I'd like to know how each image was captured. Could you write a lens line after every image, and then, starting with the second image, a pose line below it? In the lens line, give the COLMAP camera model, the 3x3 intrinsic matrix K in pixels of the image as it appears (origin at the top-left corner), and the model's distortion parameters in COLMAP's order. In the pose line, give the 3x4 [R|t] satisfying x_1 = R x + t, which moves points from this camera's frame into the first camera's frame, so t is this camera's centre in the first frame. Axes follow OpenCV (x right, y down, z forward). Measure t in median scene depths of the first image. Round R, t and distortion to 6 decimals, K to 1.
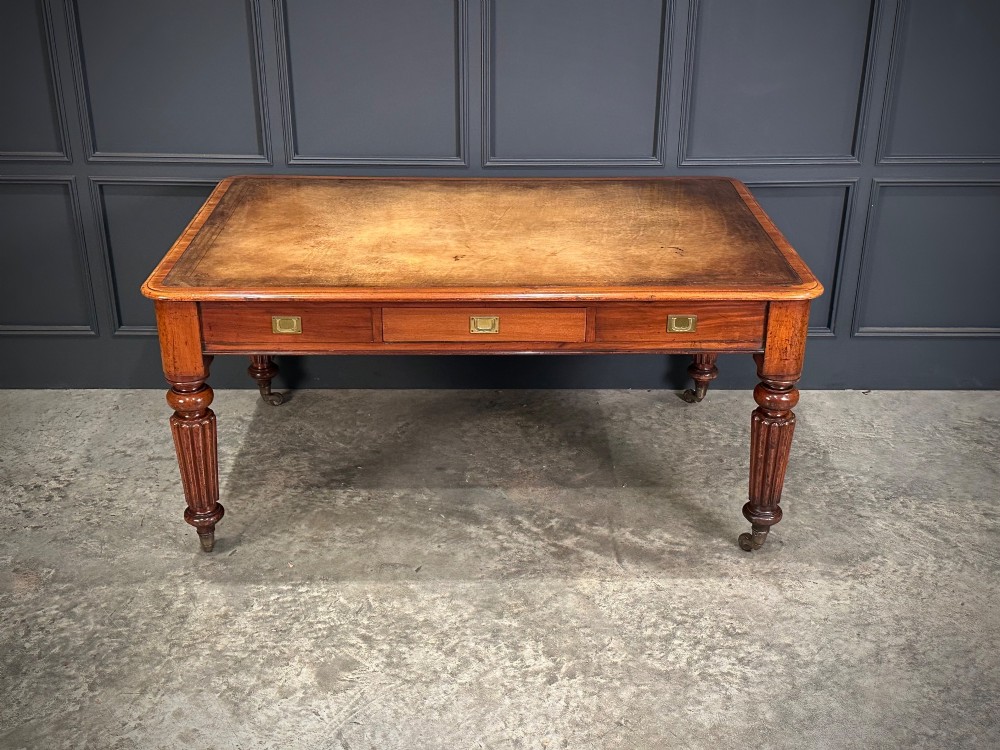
lens RADIAL K [[1185.8, 0, 497.8], [0, 1185.8, 375.5], [0, 0, 1]] dist [0.224969, -0.530205]
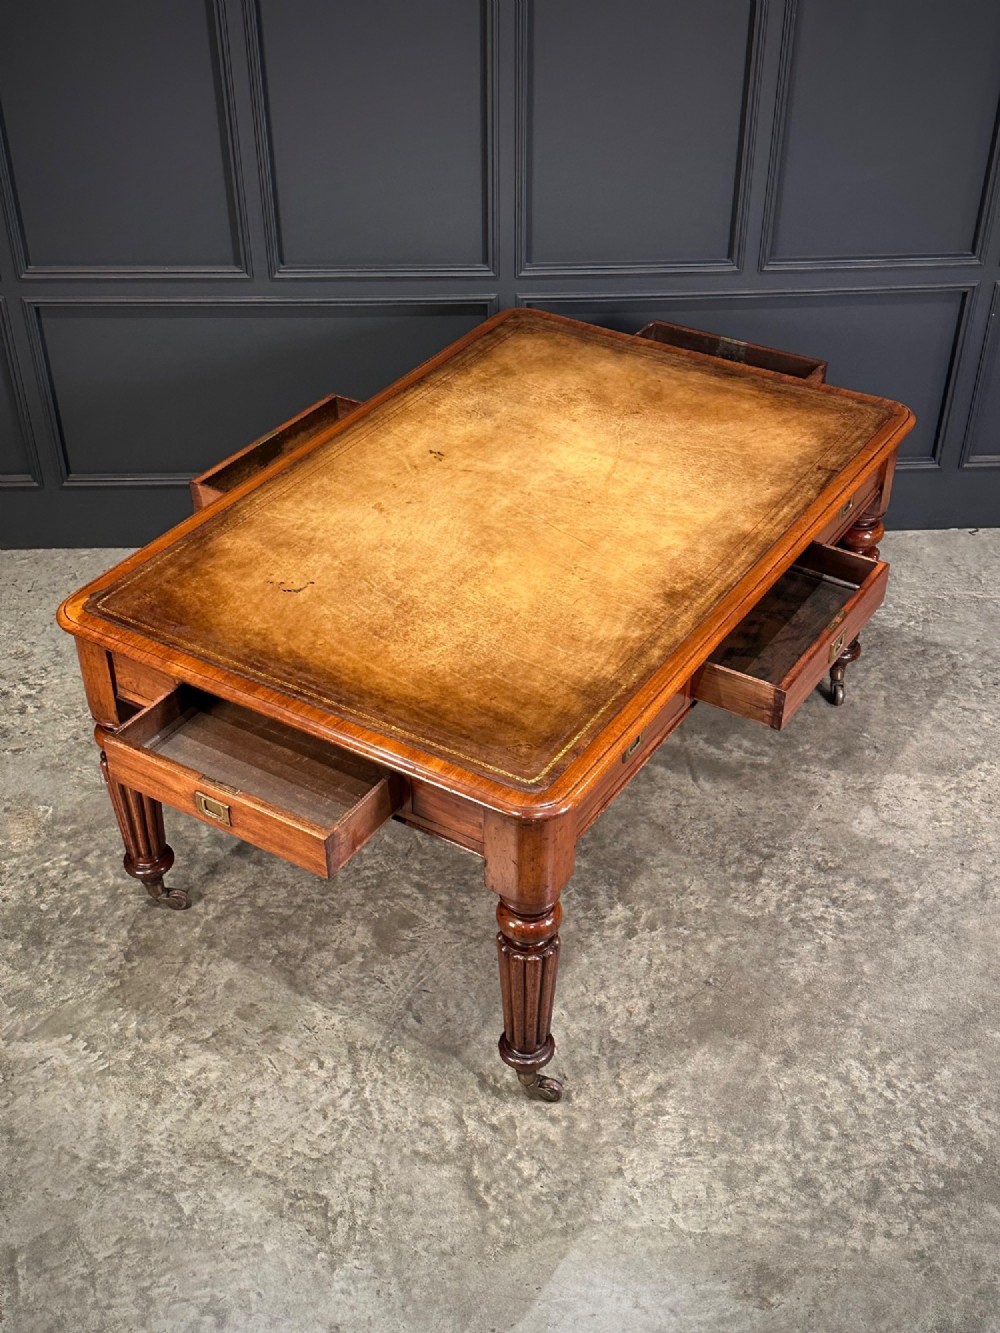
lens RADIAL K [[1586.4, 0, 519.2], [0, 1586.4, 668.2], [0, 0, 1]] dist [0.214133, -0.481137]
pose [[0.998893, -0.026174, 0.039088, -0.076616], [0.017344, 0.977293, 0.211183, -0.187862], [-0.043728, -0.210271, 0.976665, -0.134892]]
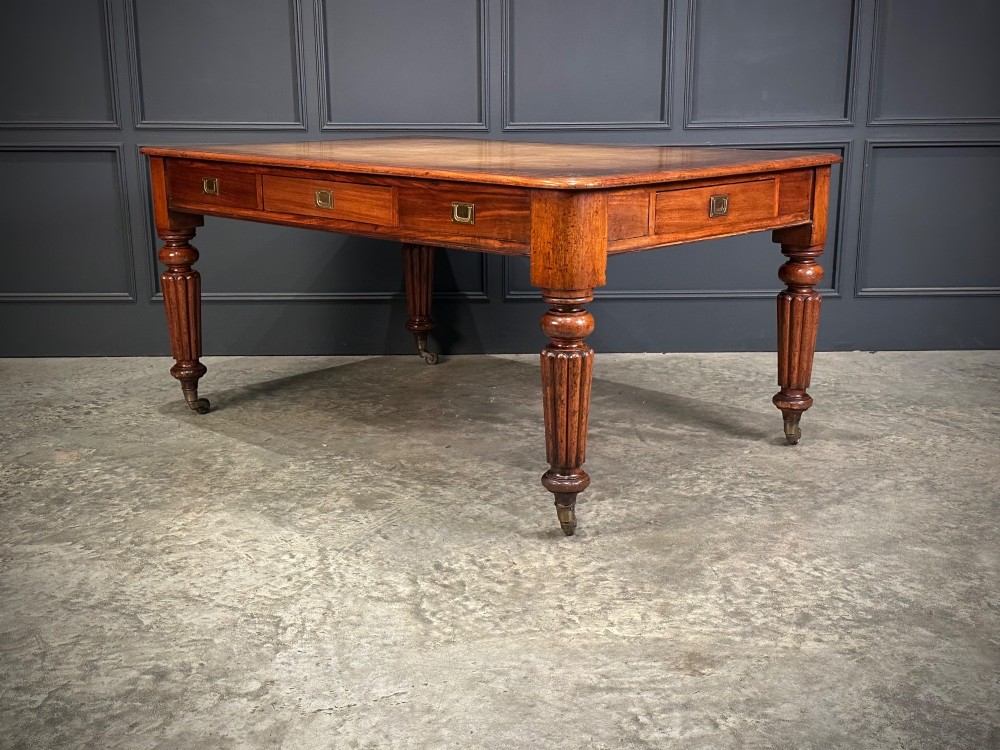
lens RADIAL K [[1200.3, 0, 506.4], [0, 1200.3, 373.8], [0, 0, 1]] dist [0.208508, -0.458505]
pose [[0.999933, -0.009742, 0.006214, -0.023357], [0.010727, 0.982542, -0.185729, 0.311873], [-0.004296, 0.185783, 0.982581, -0.036867]]
